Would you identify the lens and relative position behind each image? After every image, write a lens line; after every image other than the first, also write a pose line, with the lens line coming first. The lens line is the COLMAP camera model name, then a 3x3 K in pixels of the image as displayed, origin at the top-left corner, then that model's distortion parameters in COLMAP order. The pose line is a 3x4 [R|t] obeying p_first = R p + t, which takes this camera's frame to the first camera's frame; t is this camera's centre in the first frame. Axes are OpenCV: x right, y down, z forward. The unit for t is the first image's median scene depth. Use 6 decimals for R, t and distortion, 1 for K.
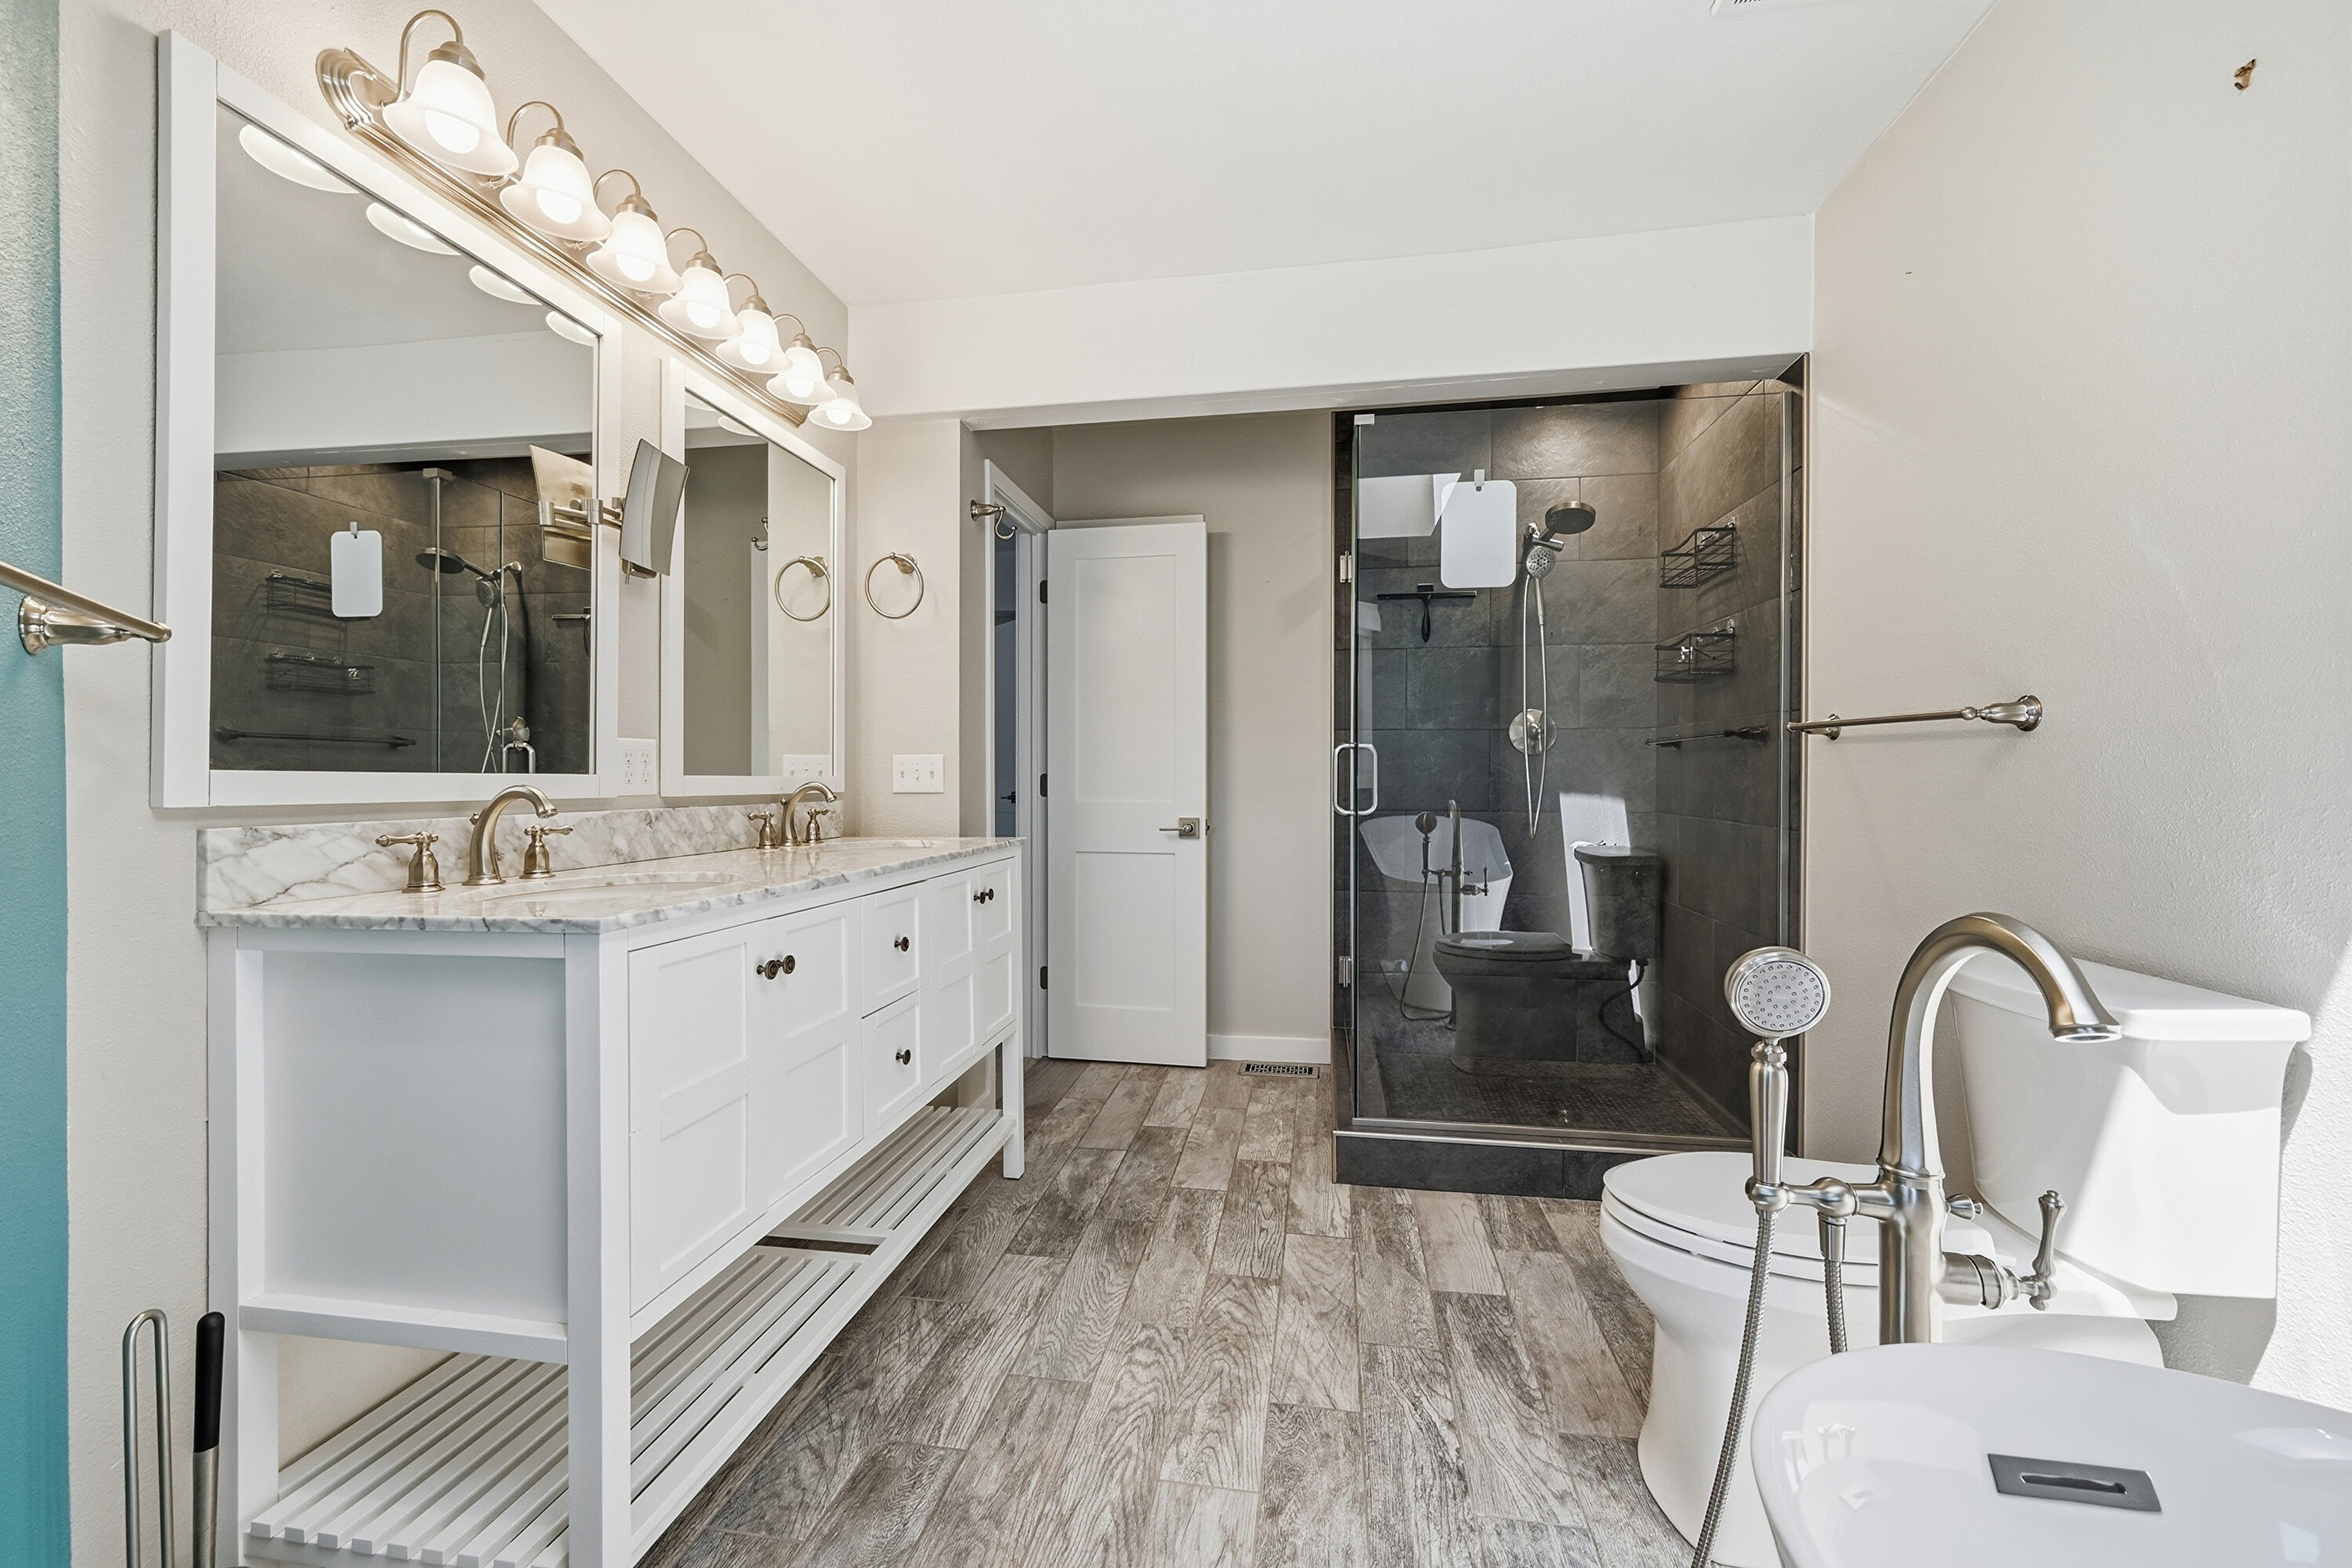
lens RADIAL K [[937.8, 0, 1168.8], [0, 937.8, 773.3], [0, 0, 1]] dist [-0.000156, -0.000013]
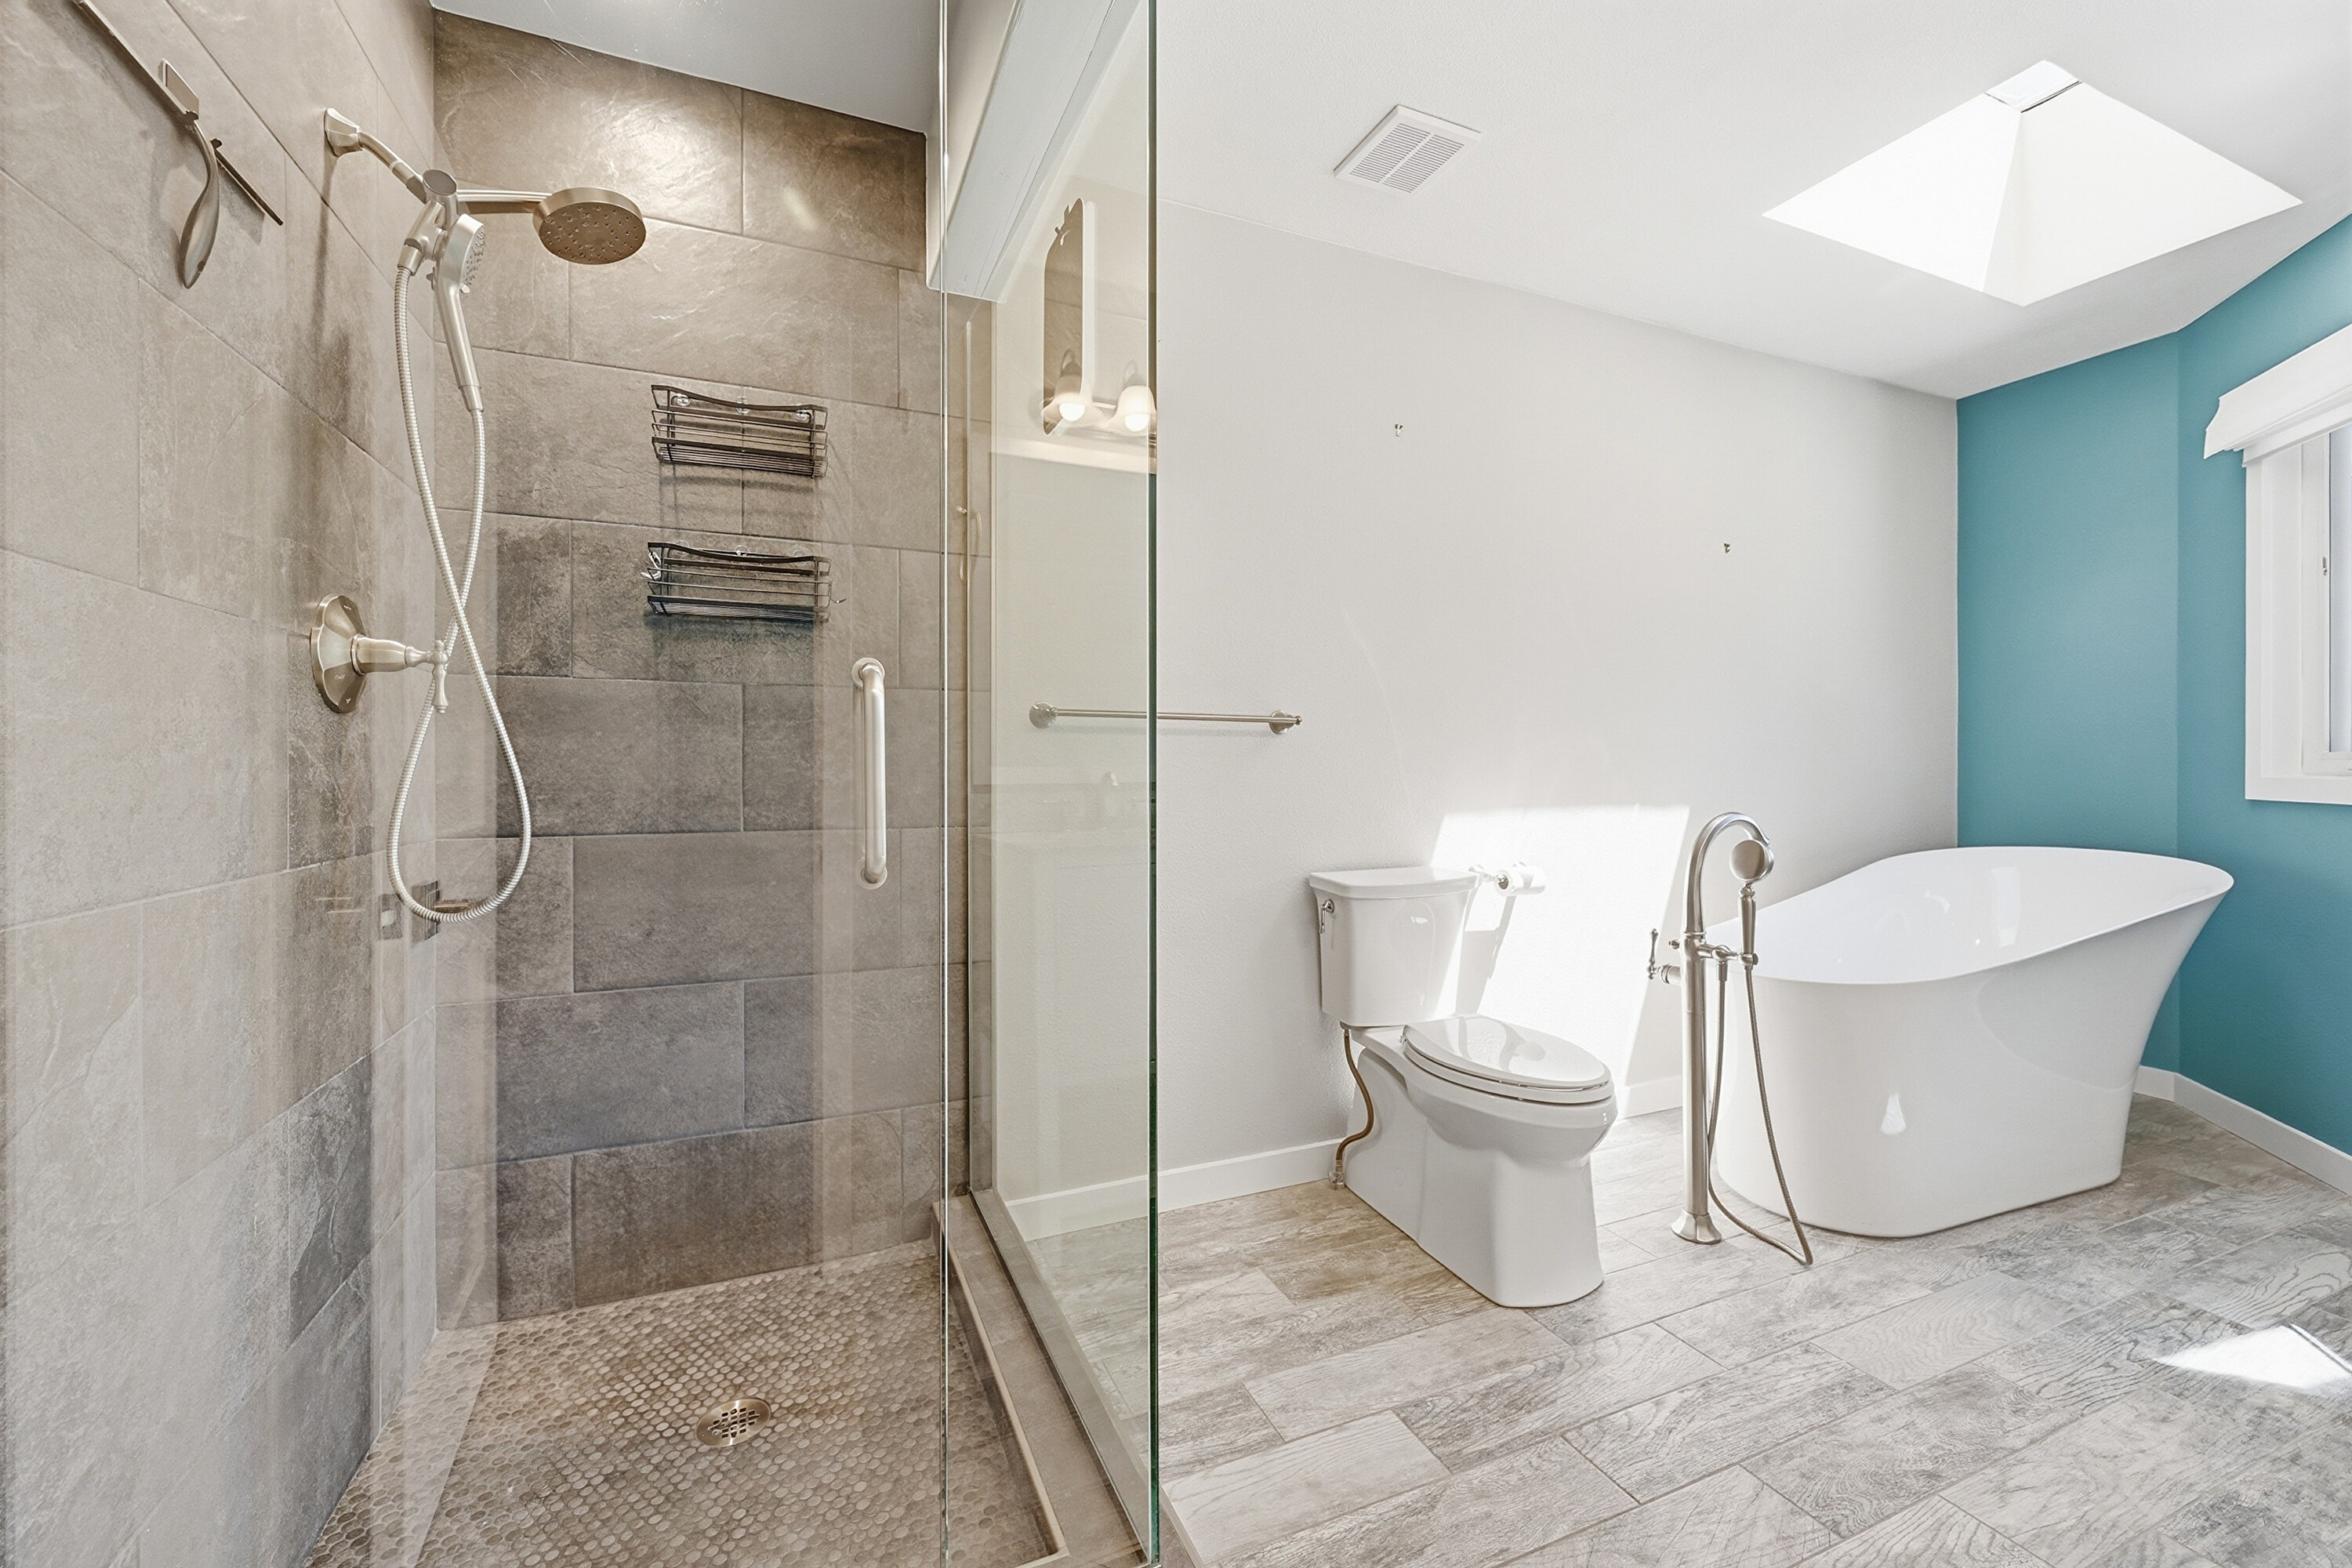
lens RADIAL K [[928.9, 0, 1169.3], [0, 928.9, 787.7], [0, 0, 1]] dist [-0.002829, -0.000268]
pose [[-0.535909, -0.003378, 0.844269, -0.267945], [0.008793, 0.999915, 0.009582, 0.020752], [-0.844230, 0.012559, -0.535834, 2.055870]]
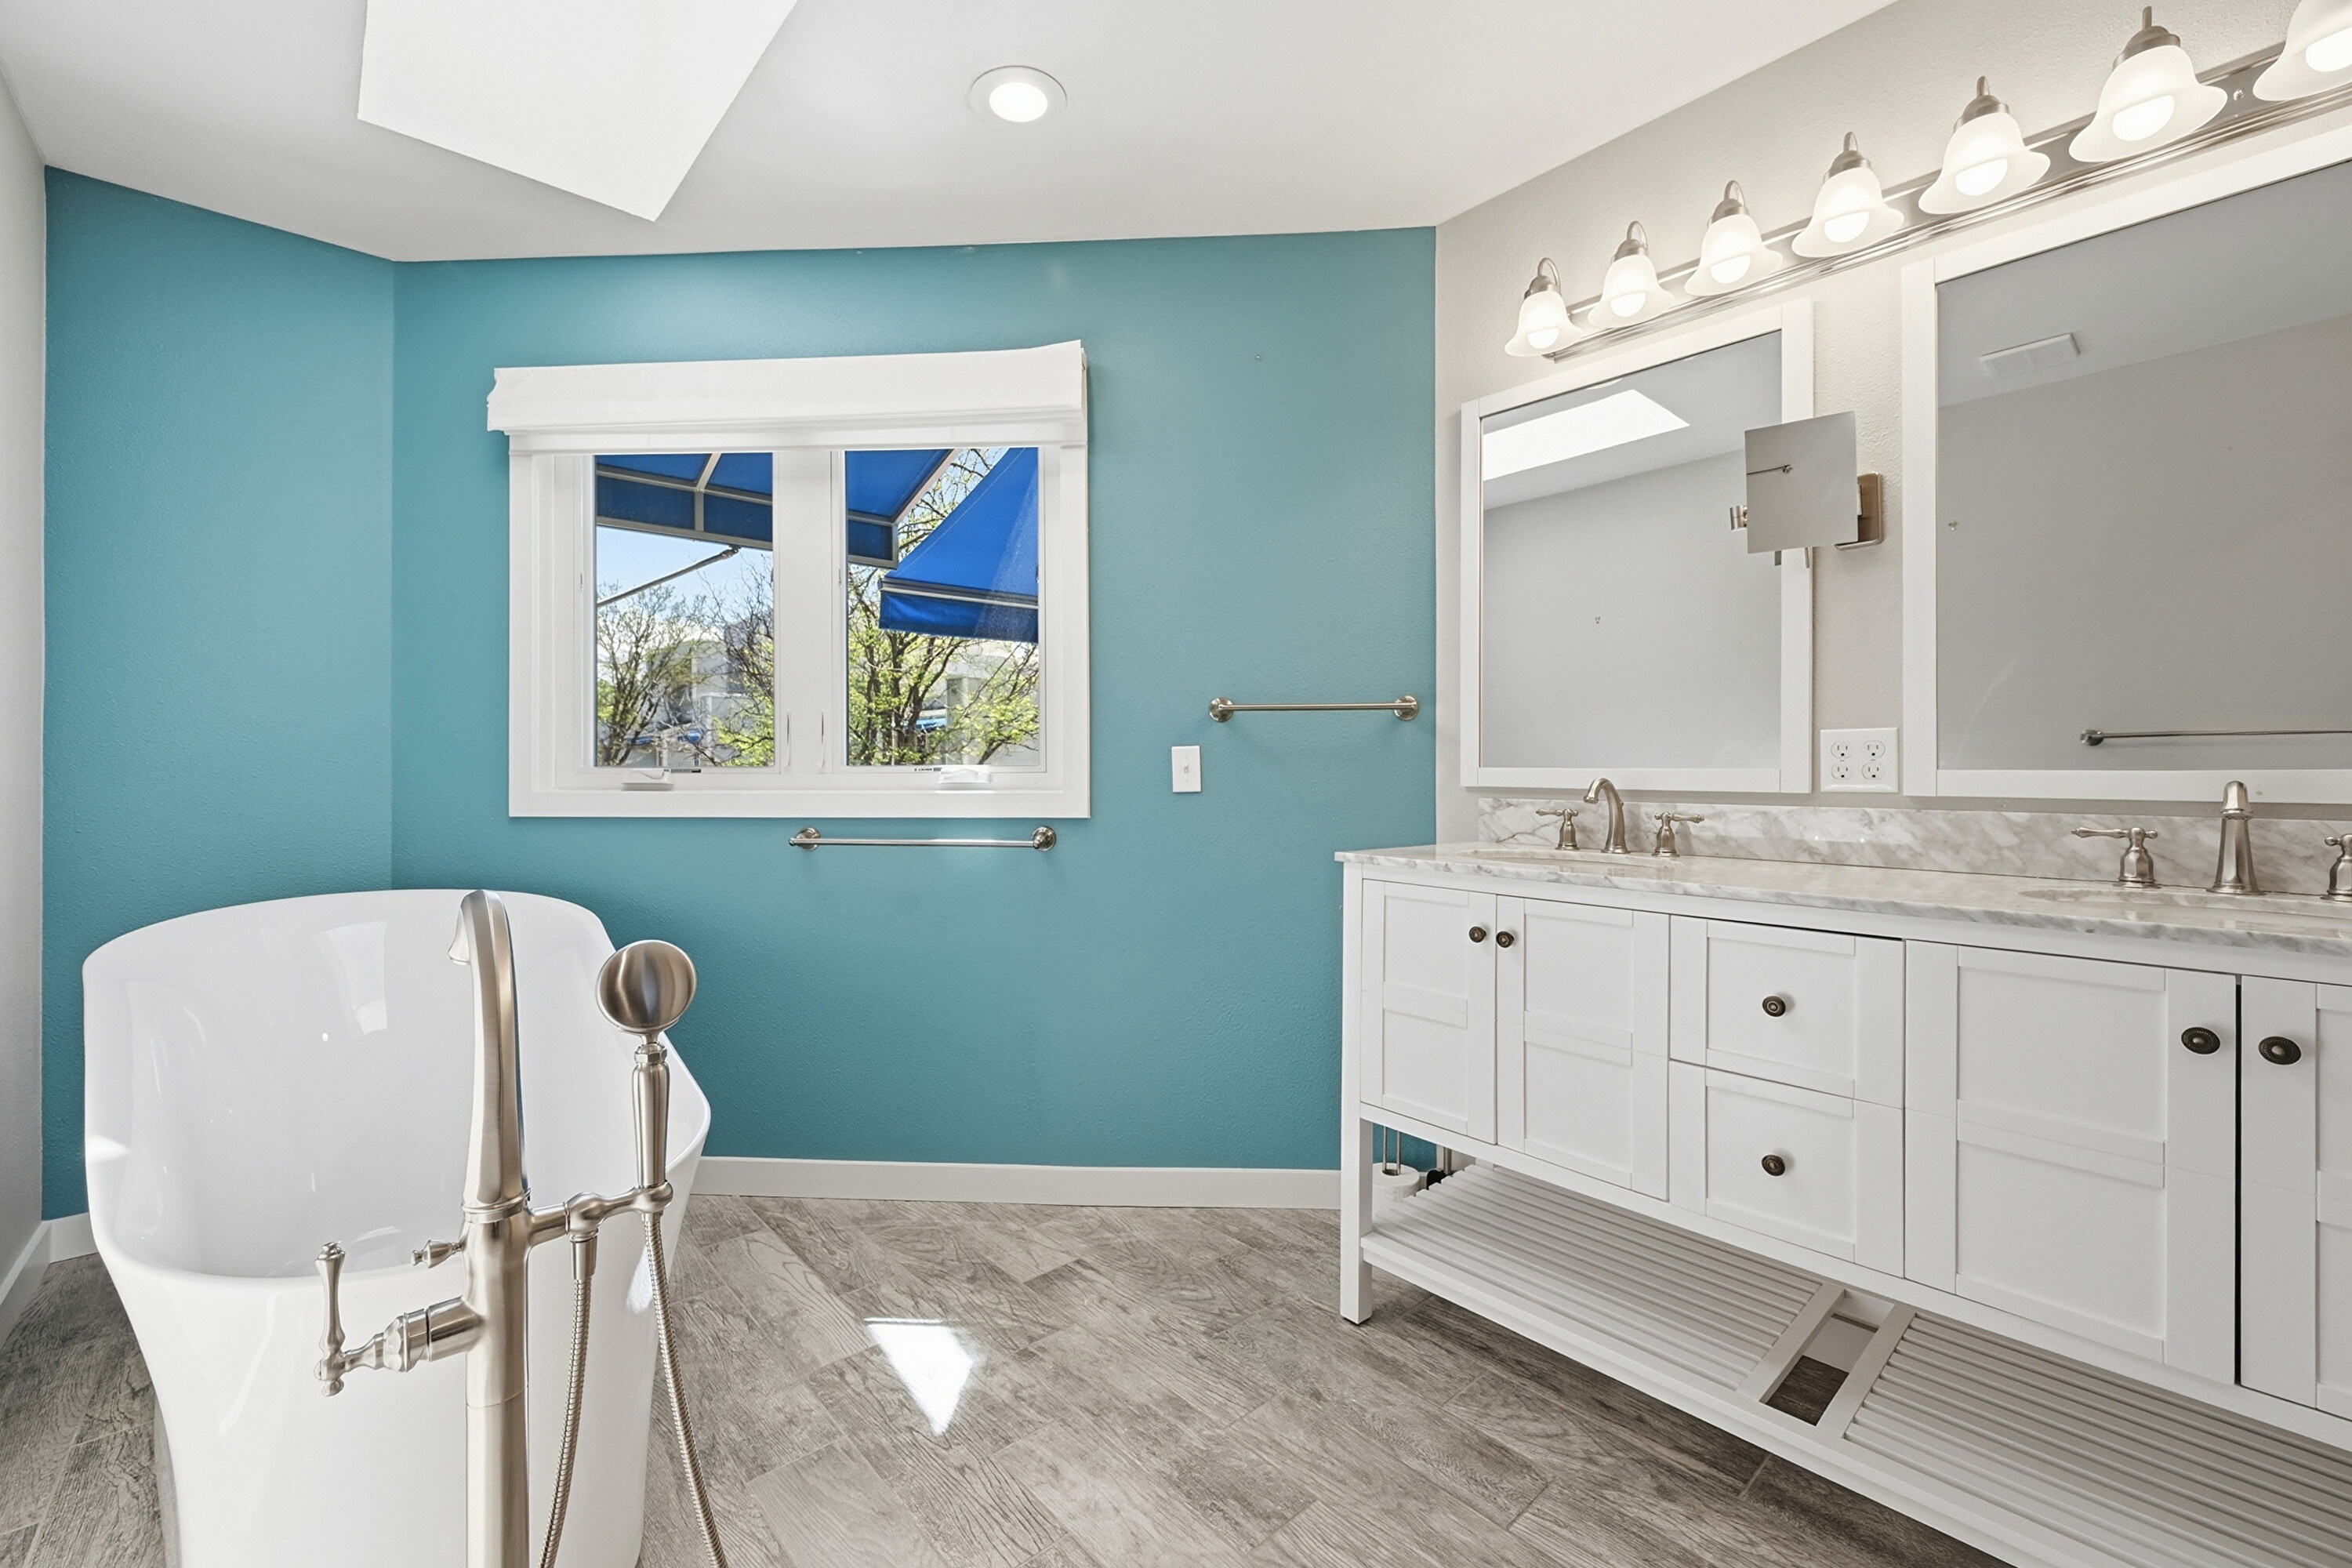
lens RADIAL K [[937.8, 0, 1168.8], [0, 937.8, 773.3], [0, 0, 1]] dist [-0.000156, -0.000013]
pose [[-0.617365, 0.002945, -0.786671, 0.686438], [0.002625, 0.999995, 0.001684, 0.002698], [0.786672, -0.001026, -0.617370, 1.309822]]
